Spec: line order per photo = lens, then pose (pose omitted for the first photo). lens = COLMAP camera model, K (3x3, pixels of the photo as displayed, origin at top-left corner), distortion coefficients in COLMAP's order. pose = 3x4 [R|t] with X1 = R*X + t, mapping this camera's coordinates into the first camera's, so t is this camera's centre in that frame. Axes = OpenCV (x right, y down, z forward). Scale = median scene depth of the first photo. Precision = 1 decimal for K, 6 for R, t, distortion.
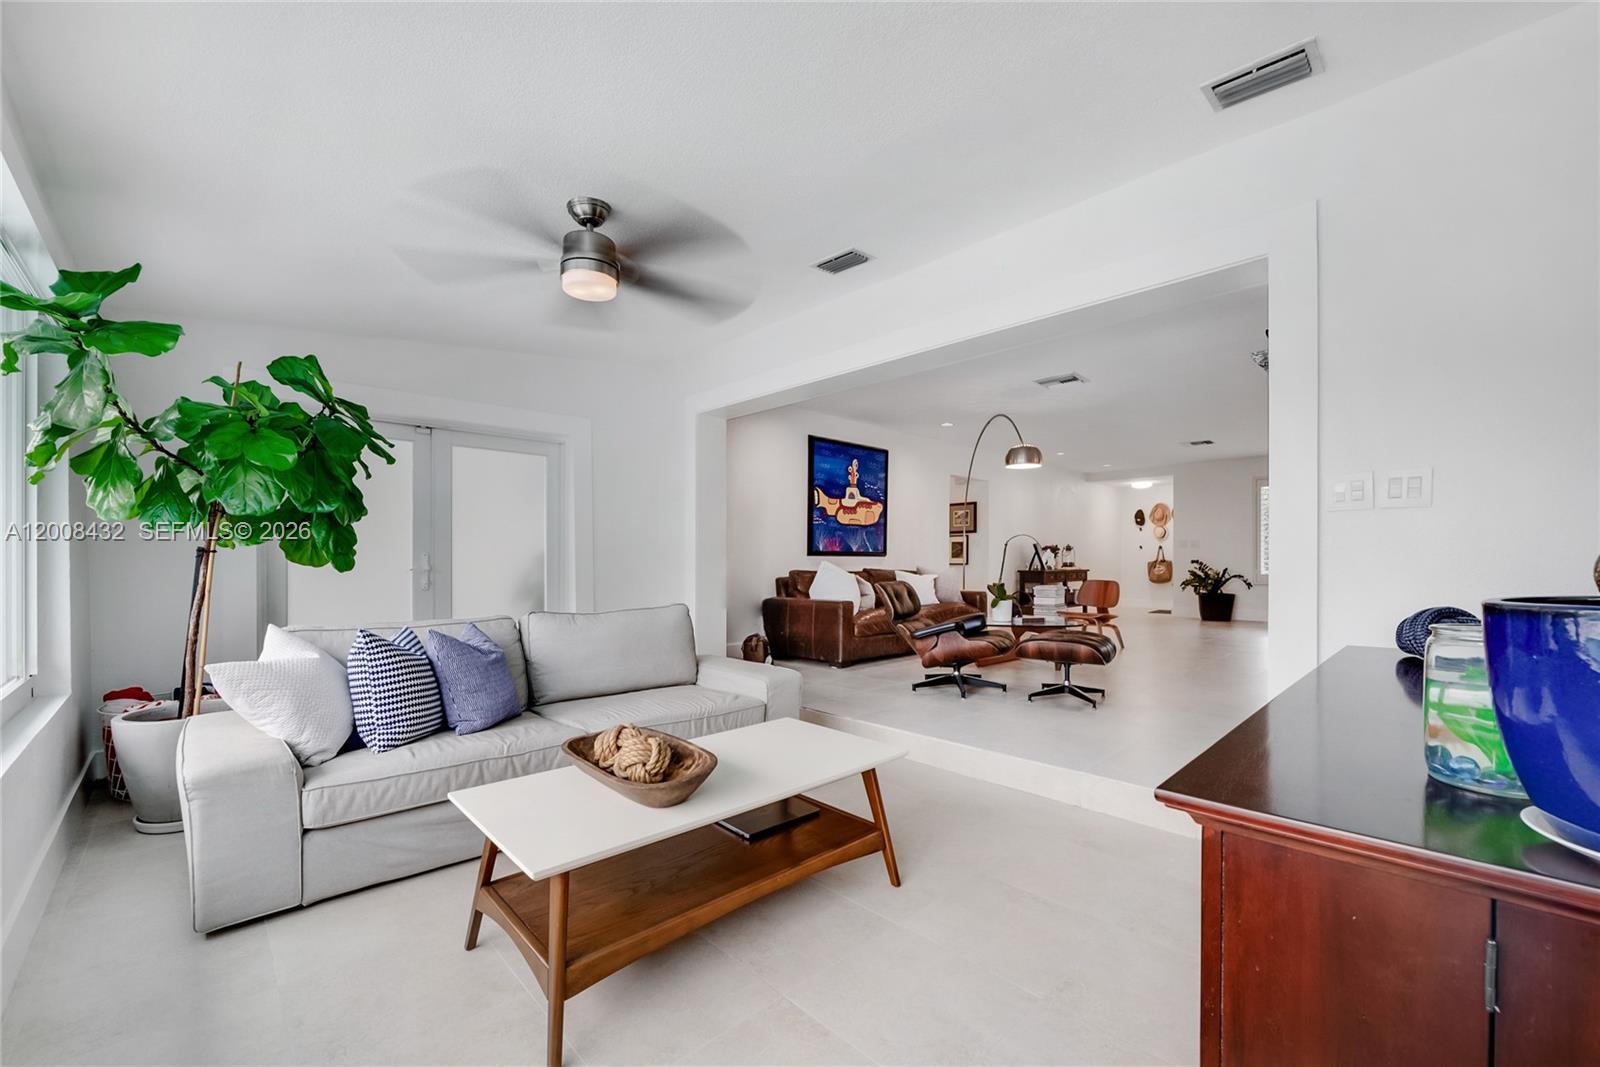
lens RADIAL K [[641.4, 0, 802.7], [0, 641.4, 547.6], [0, 0, 1]] dist [0.000254, 0.000008]
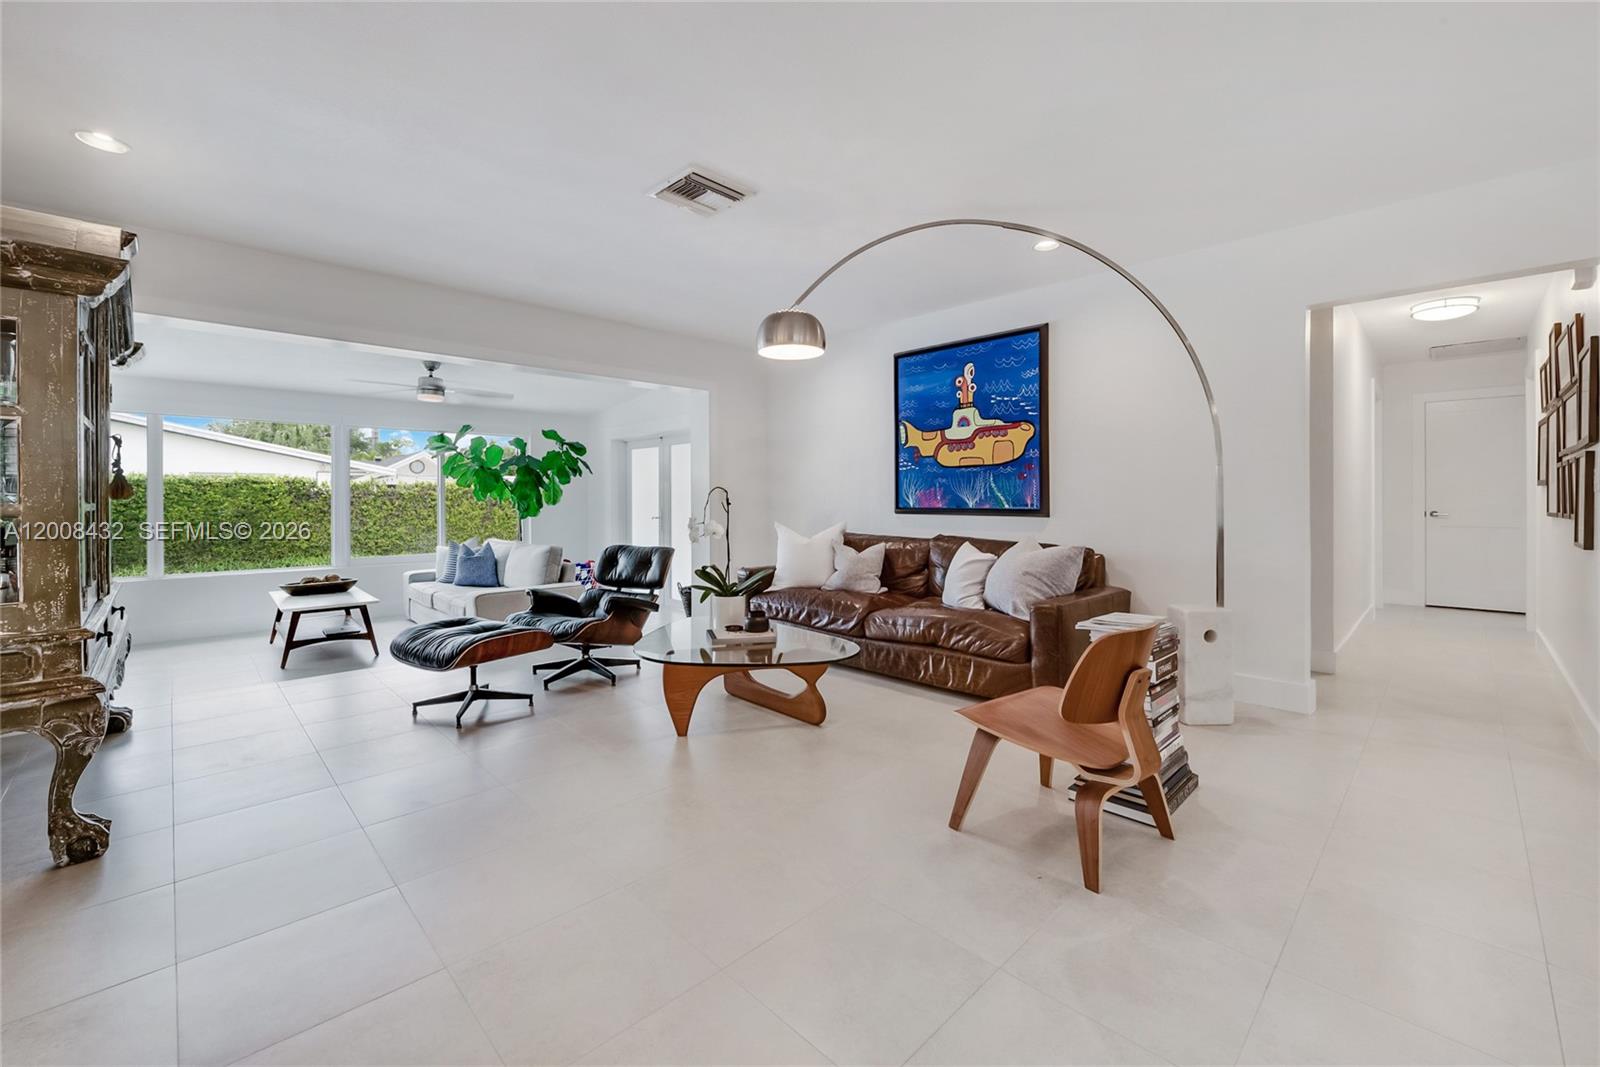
lens RADIAL K [[641.4, 0, 802.6], [0, 641.4, 505.7], [0, 0, 1]] dist [0.000254, 0.000008]
pose [[0.023762, 0.002745, -0.999714, 0.716325], [0.014604, 0.999889, 0.003093, -0.000389], [0.999611, -0.014673, 0.023719, 0.817079]]
